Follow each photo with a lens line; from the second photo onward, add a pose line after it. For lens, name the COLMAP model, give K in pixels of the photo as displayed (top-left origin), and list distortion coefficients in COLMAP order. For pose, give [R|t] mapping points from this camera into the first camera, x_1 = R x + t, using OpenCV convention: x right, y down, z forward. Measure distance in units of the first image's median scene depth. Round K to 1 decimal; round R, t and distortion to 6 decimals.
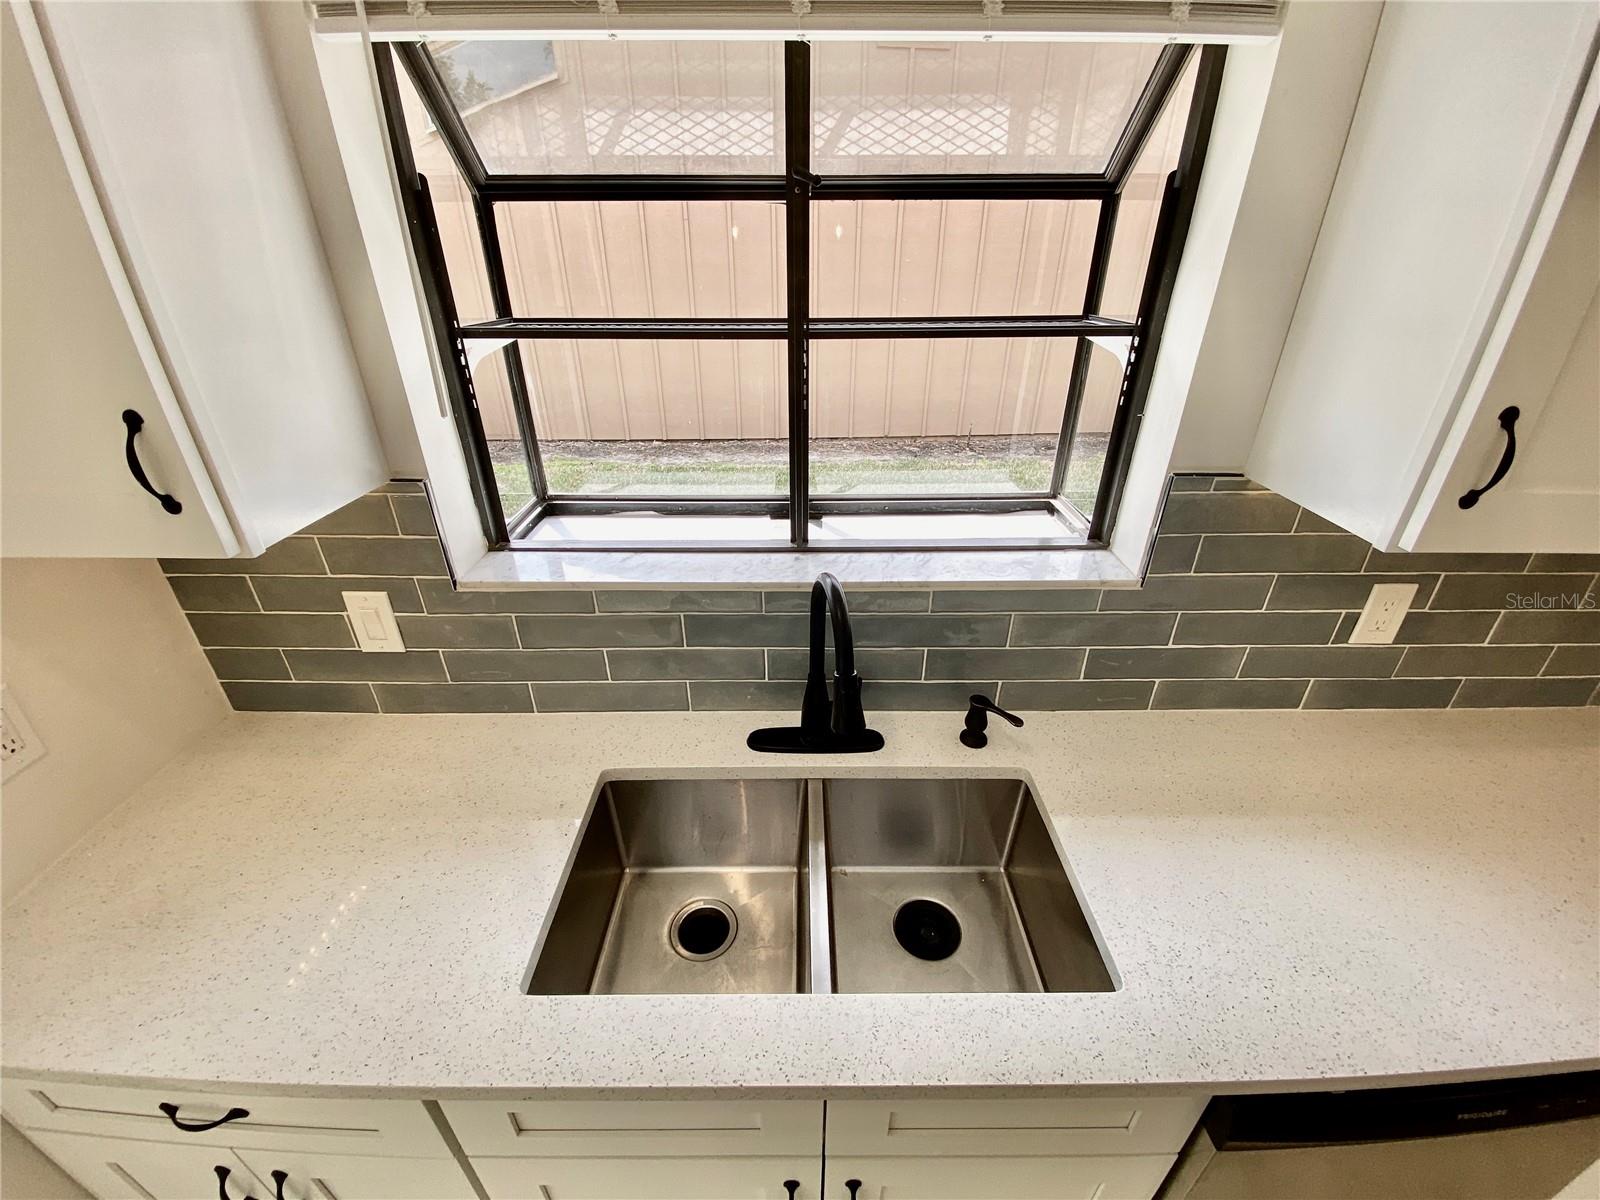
lens RADIAL K [[644.9, 0, 803.5], [0, 644.9, 596.9], [0, 0, 1]] dist [0.020600, -0.019633]
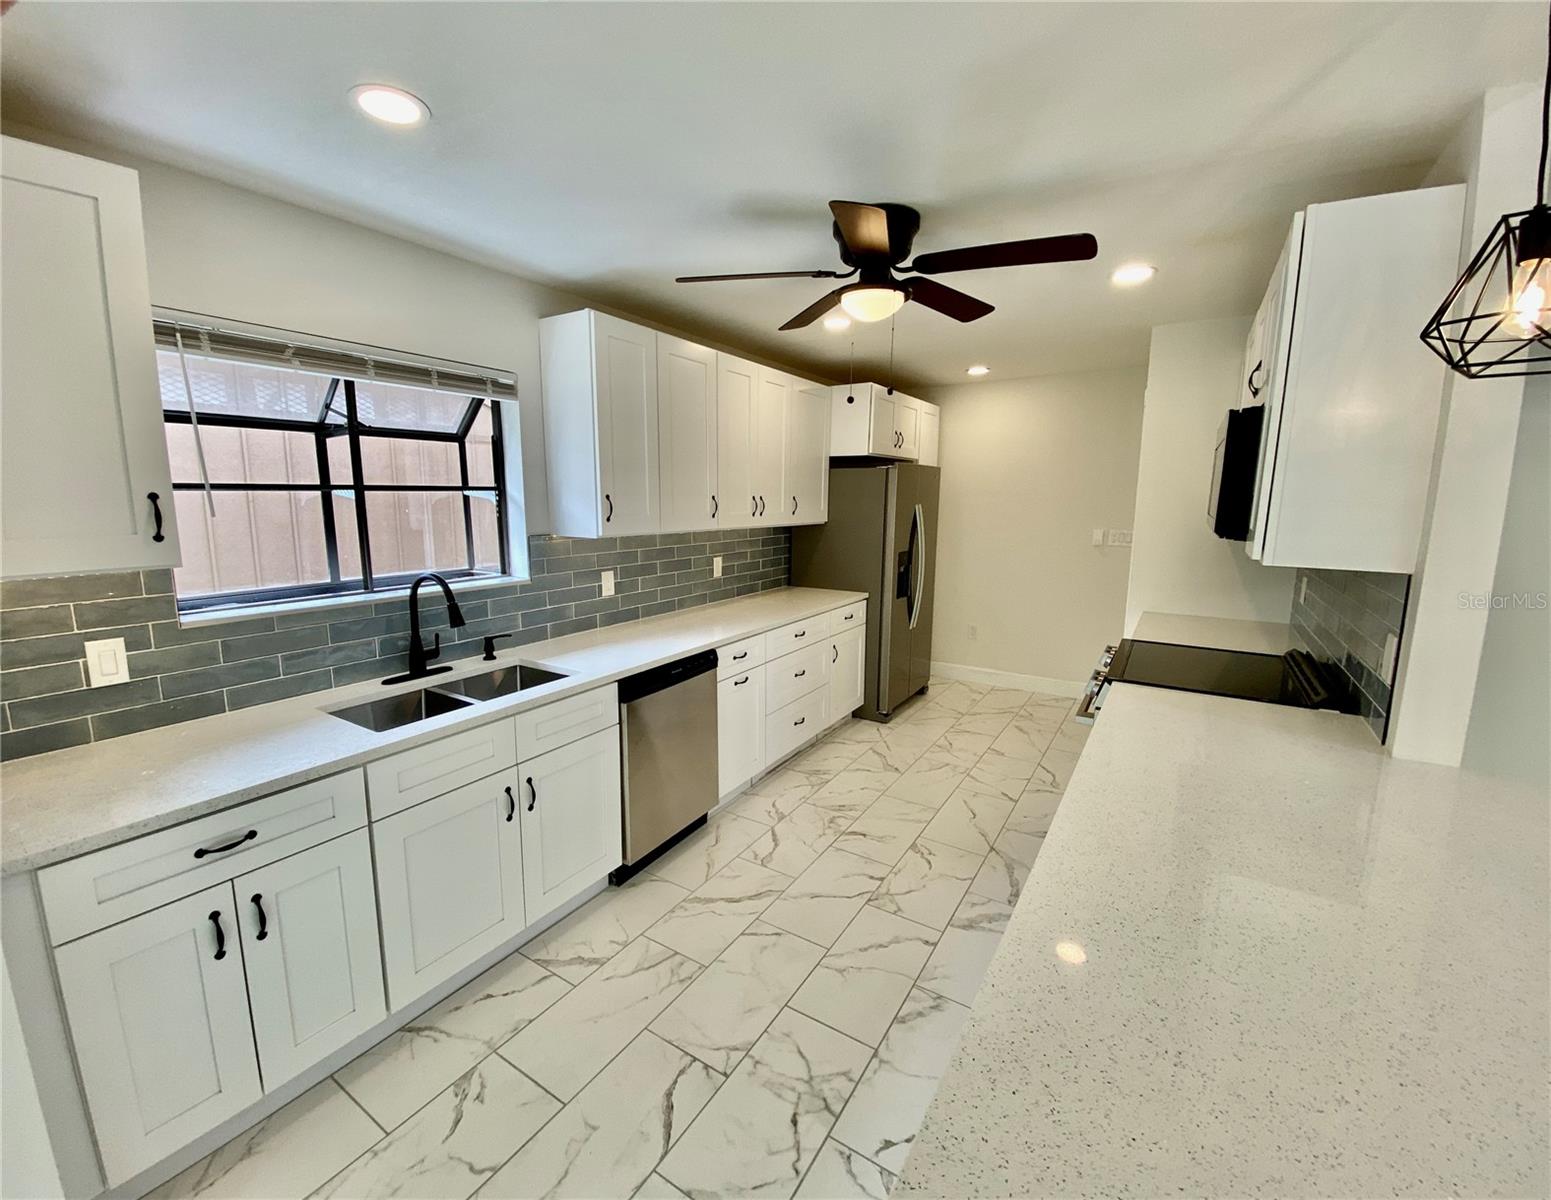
lens RADIAL K [[656.5, 0, 756.4], [0, 656.5, 599.5], [0, 0, 1]] dist [0.002567, -0.000330]
pose [[0.552583, -0.132475, 0.822862, -1.065907], [0.393135, 0.911983, -0.117182, 0.670994], [-0.734913, 0.388249, 0.556027, -0.990826]]
